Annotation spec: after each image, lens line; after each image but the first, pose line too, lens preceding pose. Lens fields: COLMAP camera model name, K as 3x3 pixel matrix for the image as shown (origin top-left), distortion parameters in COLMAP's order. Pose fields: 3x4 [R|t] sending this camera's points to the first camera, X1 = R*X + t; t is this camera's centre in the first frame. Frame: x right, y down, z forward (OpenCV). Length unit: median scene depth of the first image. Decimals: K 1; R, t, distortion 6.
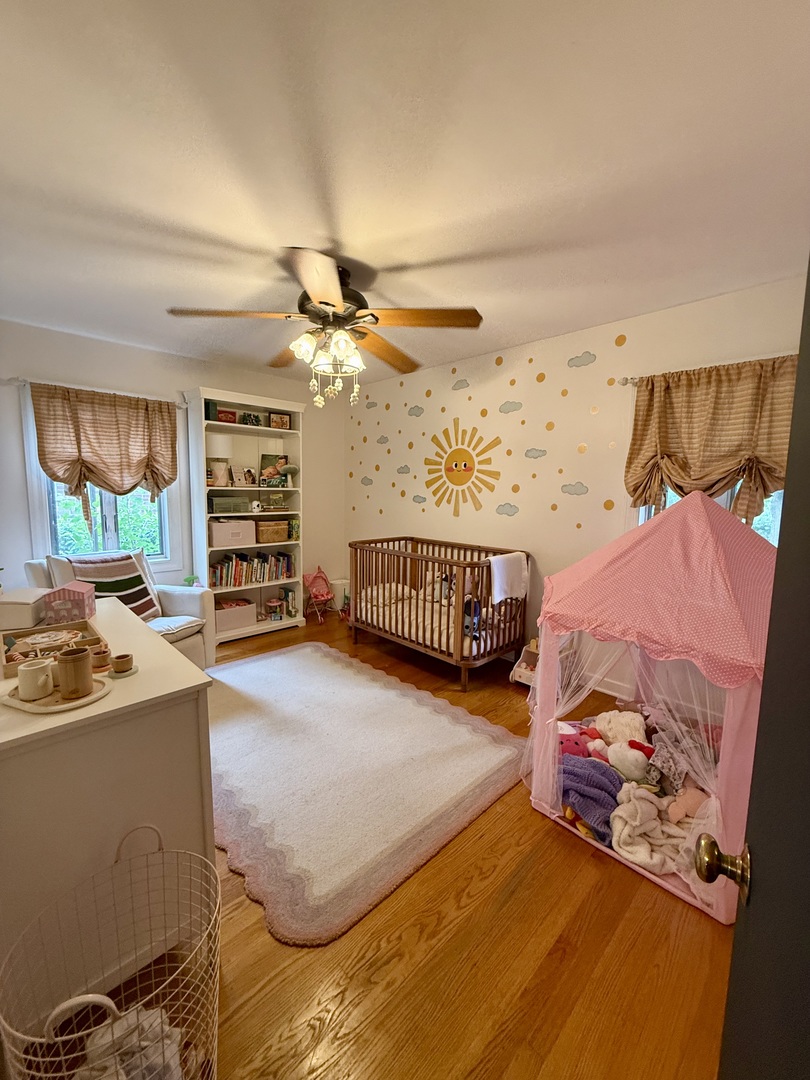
lens RADIAL K [[430.9, 0, 405.6], [0, 430.9, 537.8], [0, 0, 1]] dist [0.000649, 0.000043]
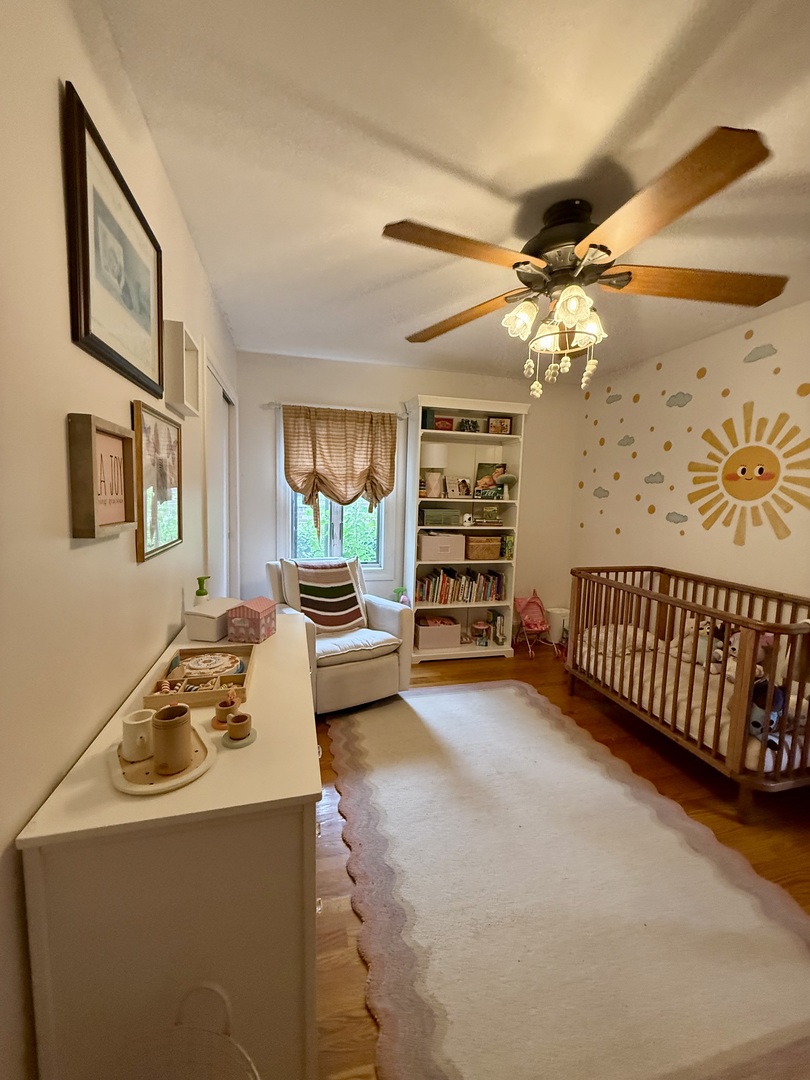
lens RADIAL K [[430.9, 0, 405.6], [0, 430.9, 537.8], [0, 0, 1]] dist [0.000649, 0.000043]
pose [[0.869387, 0.057687, -0.490753, -0.008812], [-0.068657, 0.997631, -0.004358, -0.023638], [0.489338, 0.037483, 0.871288, 0.150853]]
